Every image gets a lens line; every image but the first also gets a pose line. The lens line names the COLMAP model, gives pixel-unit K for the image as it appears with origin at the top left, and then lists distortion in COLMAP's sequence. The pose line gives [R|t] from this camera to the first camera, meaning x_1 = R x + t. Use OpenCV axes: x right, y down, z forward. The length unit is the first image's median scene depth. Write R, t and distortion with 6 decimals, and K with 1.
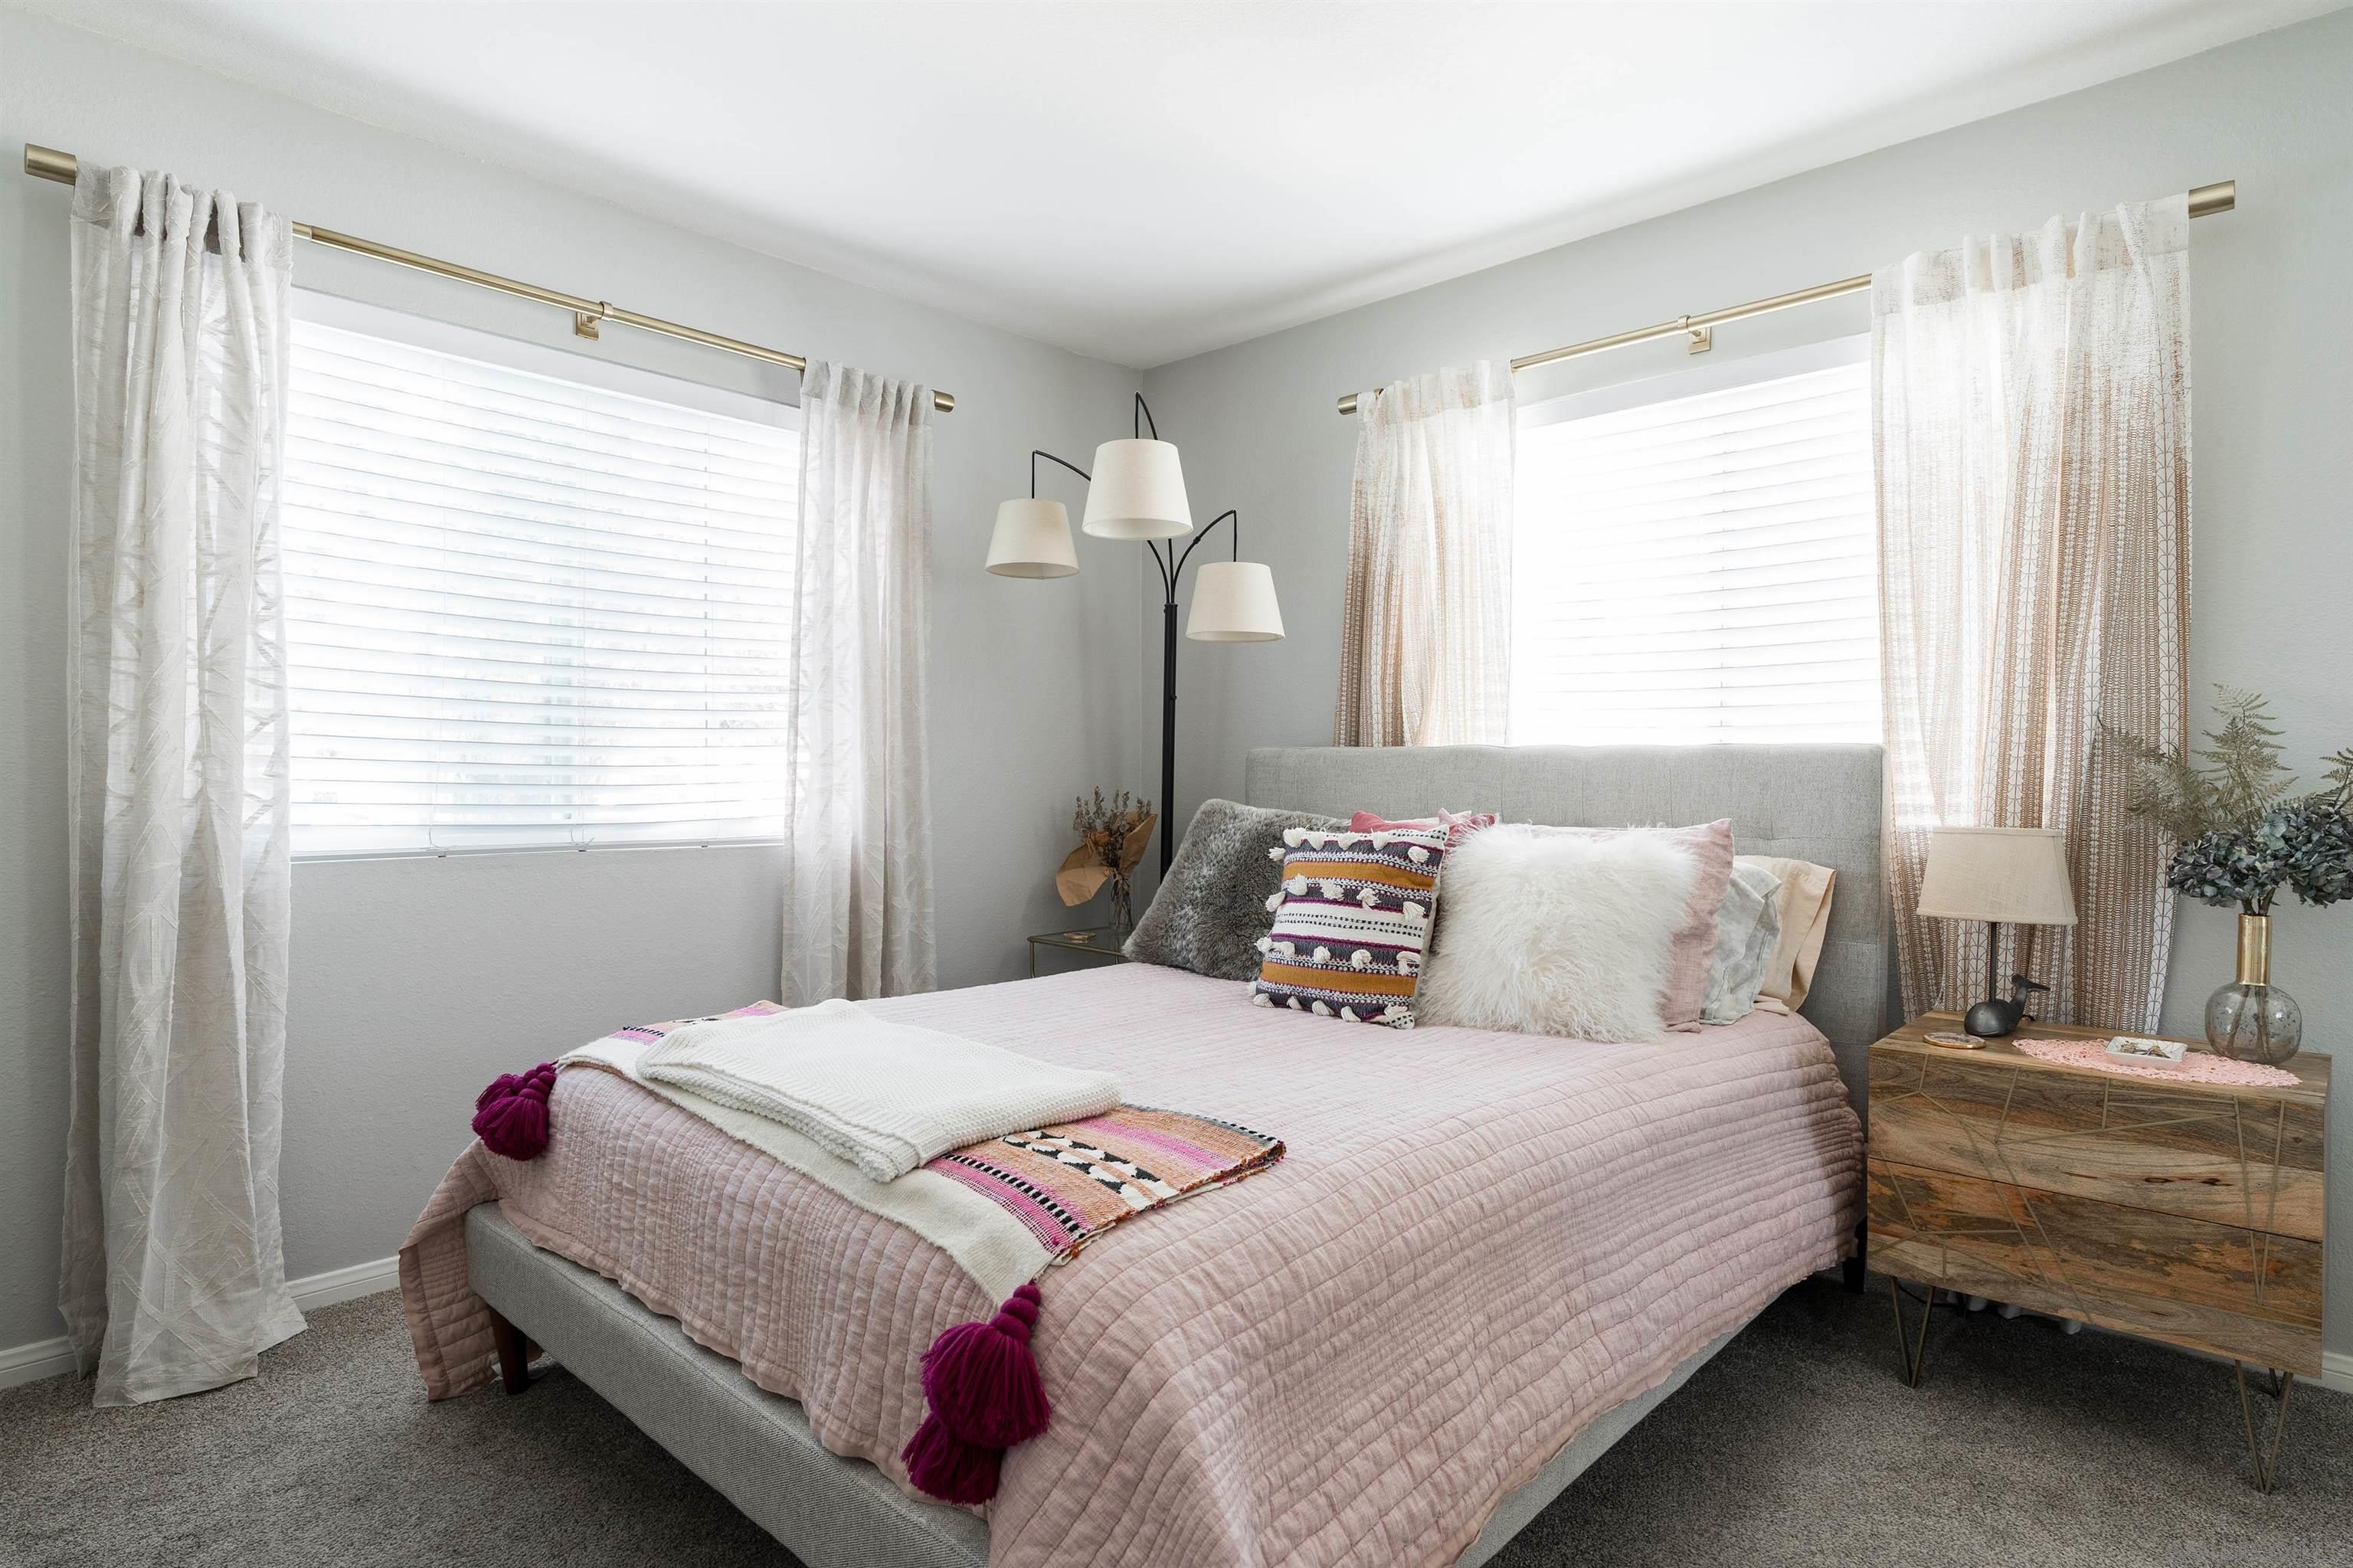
lens RADIAL K [[1249.6, 0, 1176.5], [0, 1249.6, 784.0], [0, 0, 1]] dist [-0.005652, -0.000148]
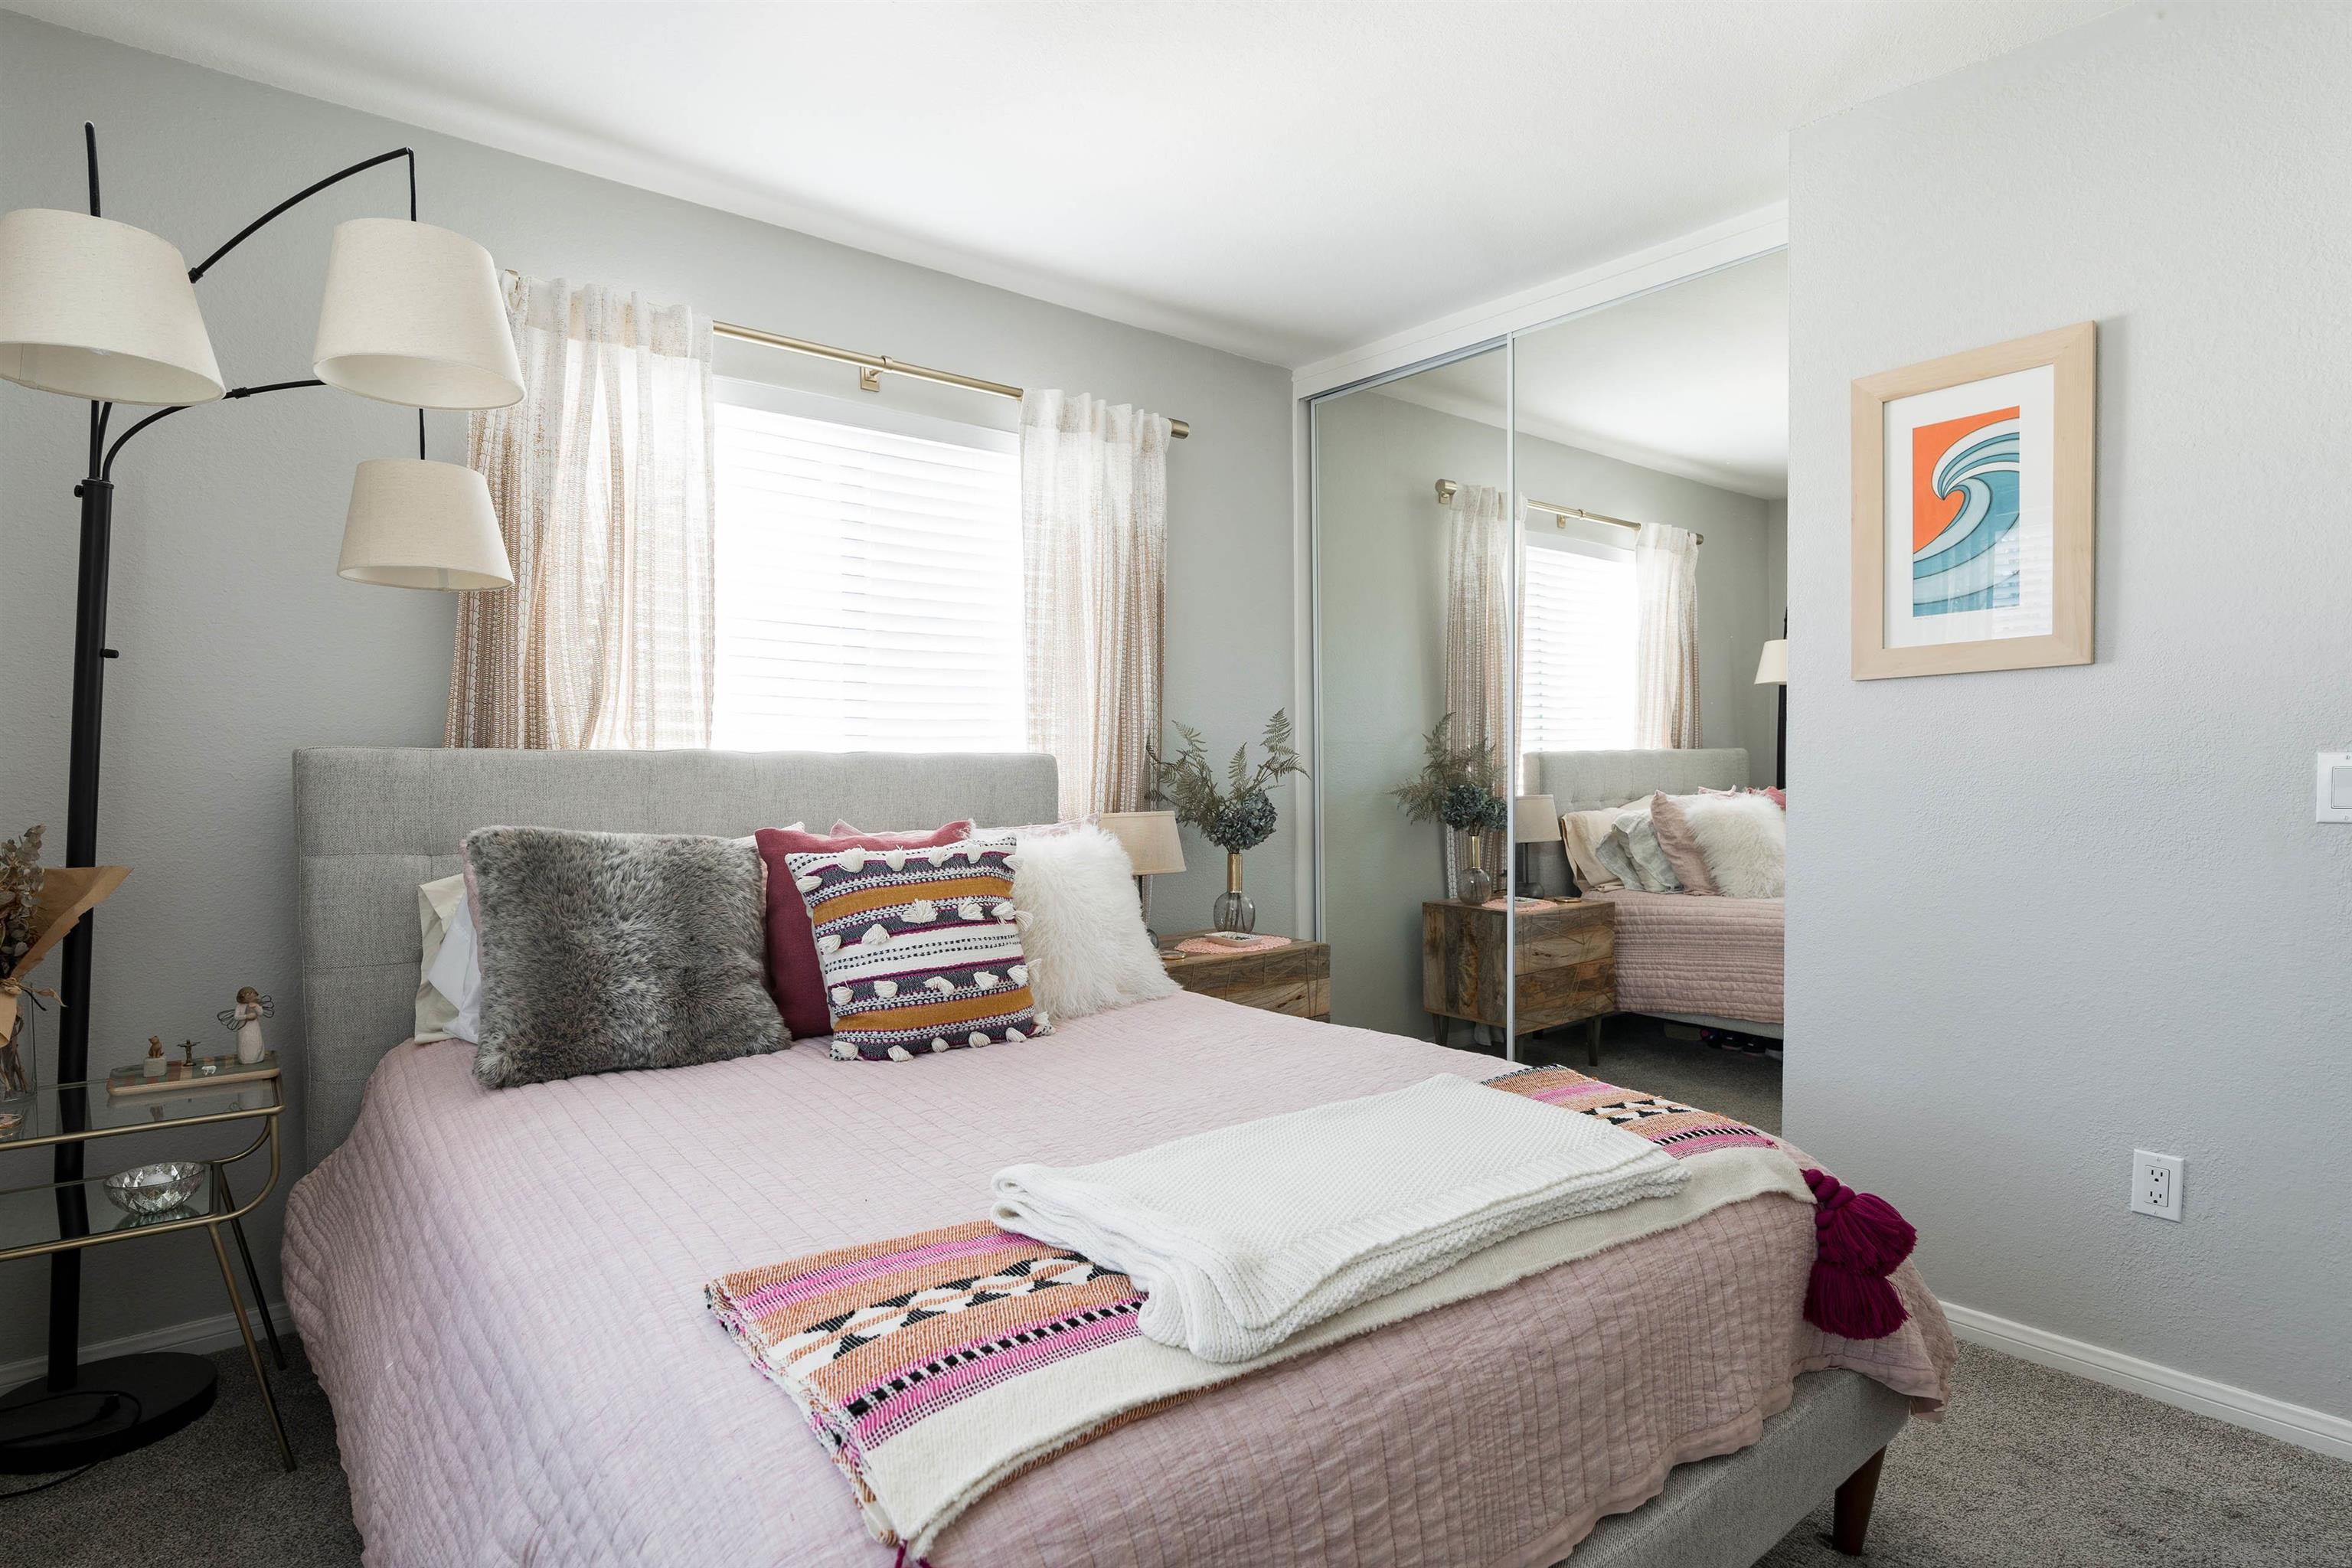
lens RADIAL K [[1177.6, 0, 1175.1], [0, 1177.6, 806.7], [0, 0, 1]] dist [-0.000692, 0.001302]
pose [[0.152427, -0.036982, 0.987623, -0.708551], [0.015174, 0.999269, 0.035076, -0.019170], [-0.988198, 0.009639, 0.152876, 0.722101]]
